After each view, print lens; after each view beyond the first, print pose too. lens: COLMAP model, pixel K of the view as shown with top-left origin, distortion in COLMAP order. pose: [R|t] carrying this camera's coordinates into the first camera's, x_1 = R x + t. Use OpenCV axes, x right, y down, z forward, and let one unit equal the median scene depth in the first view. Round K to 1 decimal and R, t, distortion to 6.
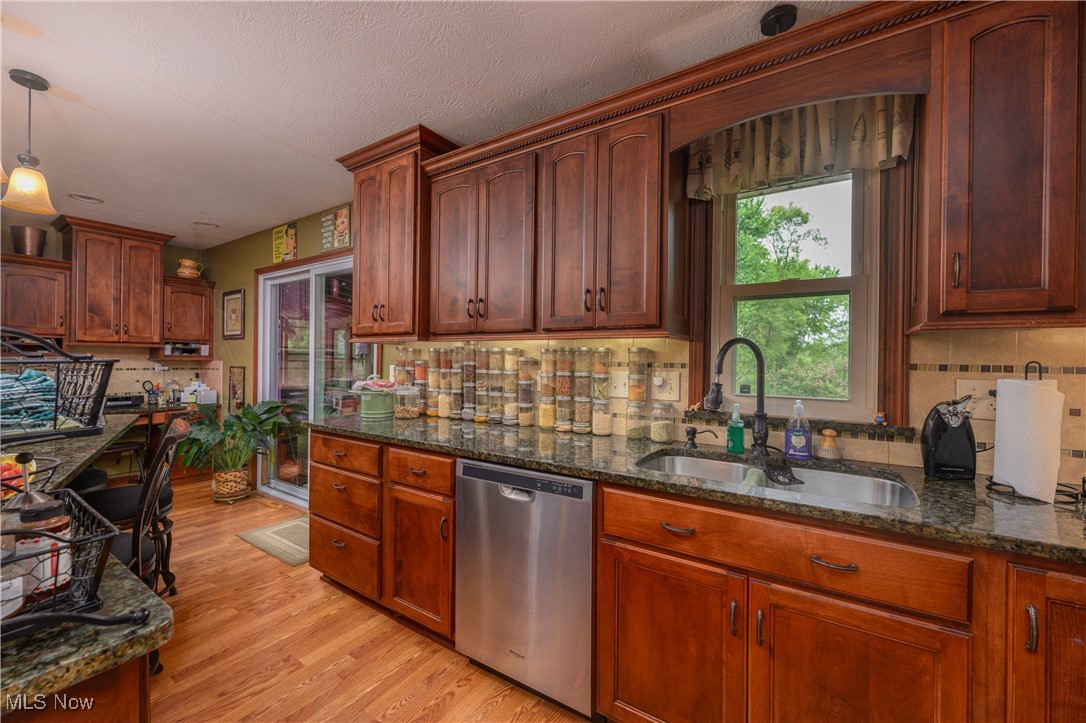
lens RADIAL K [[435.2, 0, 543.0], [0, 435.2, 361.5], [0, 0, 1]] dist [-0.000645, 0.000344]
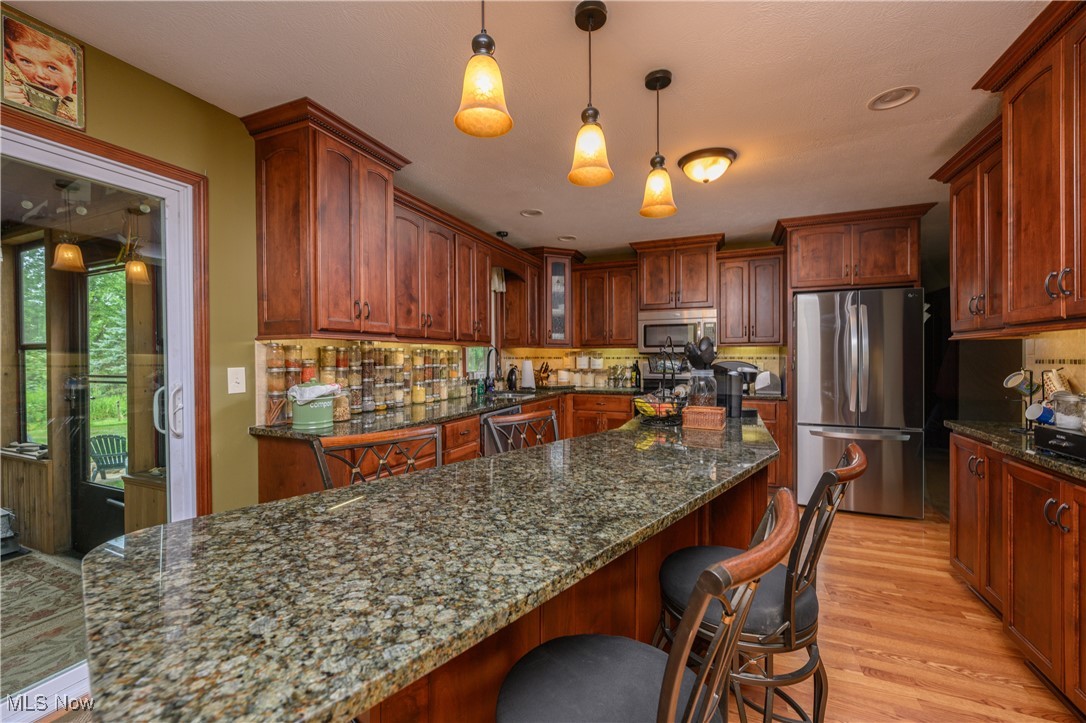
lens RADIAL K [[435.2, 0, 543.0], [0, 435.2, 361.5], [0, 0, 1]] dist [-0.000645, 0.000344]
pose [[-0.200668, -0.017142, 0.979509, -1.472012], [0.010372, 0.999754, 0.019621, -0.013153], [-0.979604, 0.014097, -0.200441, 0.844403]]
